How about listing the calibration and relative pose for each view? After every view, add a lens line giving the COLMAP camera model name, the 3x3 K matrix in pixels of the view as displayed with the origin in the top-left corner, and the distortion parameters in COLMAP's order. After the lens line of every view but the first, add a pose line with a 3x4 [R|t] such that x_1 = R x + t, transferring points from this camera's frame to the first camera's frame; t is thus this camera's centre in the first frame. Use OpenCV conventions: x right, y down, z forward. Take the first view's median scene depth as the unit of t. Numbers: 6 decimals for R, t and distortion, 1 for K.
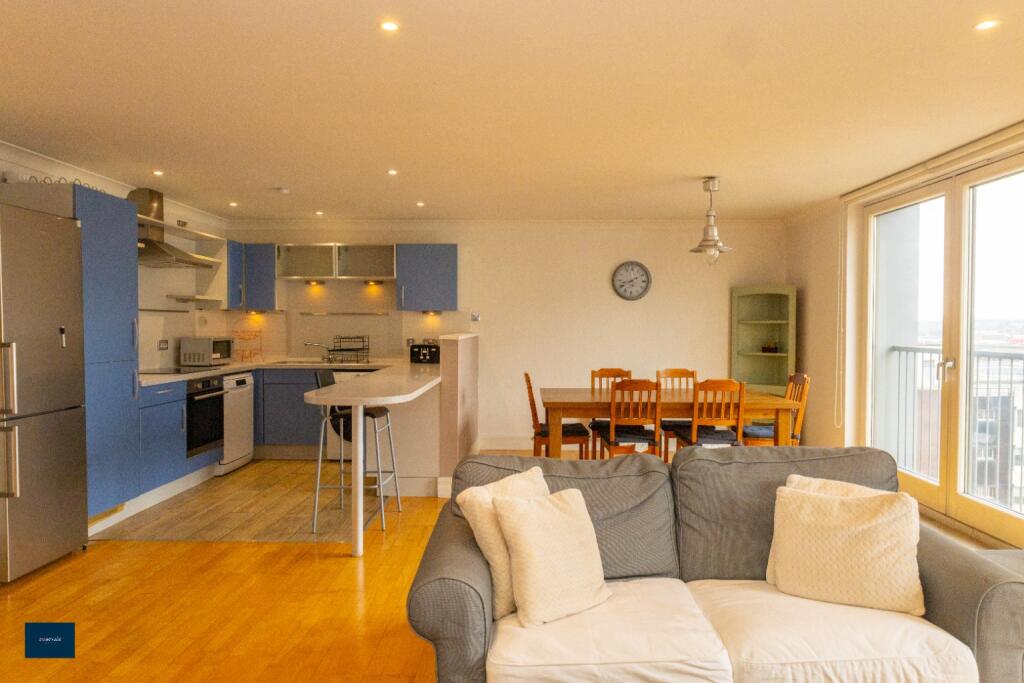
lens RADIAL K [[666.4, 0, 512.0], [0, 666.4, 341.5], [0, 0, 1]] dist [-0.002745, -0.001842]
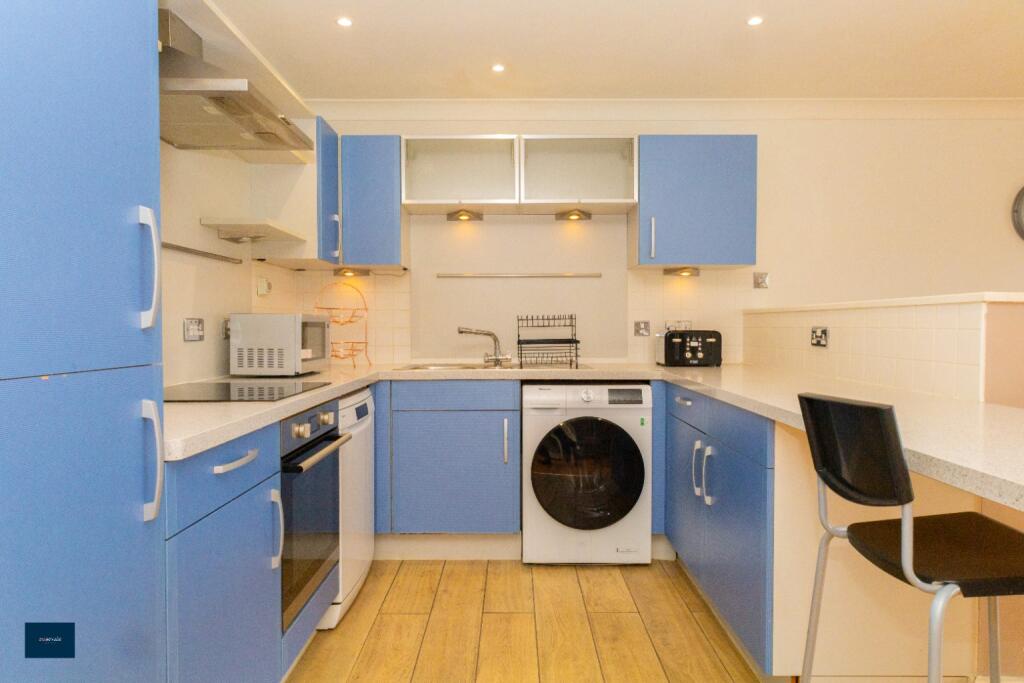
lens RADIAL K [[666.4, 0, 512.0], [0, 666.4, 341.5], [0, 0, 1]] dist [-0.002745, -0.001842]
pose [[0.999659, -0.006994, 0.025156, -0.298449], [0.007097, 0.999967, -0.004027, 0.015033], [-0.025127, 0.004204, 0.999675, 0.510139]]
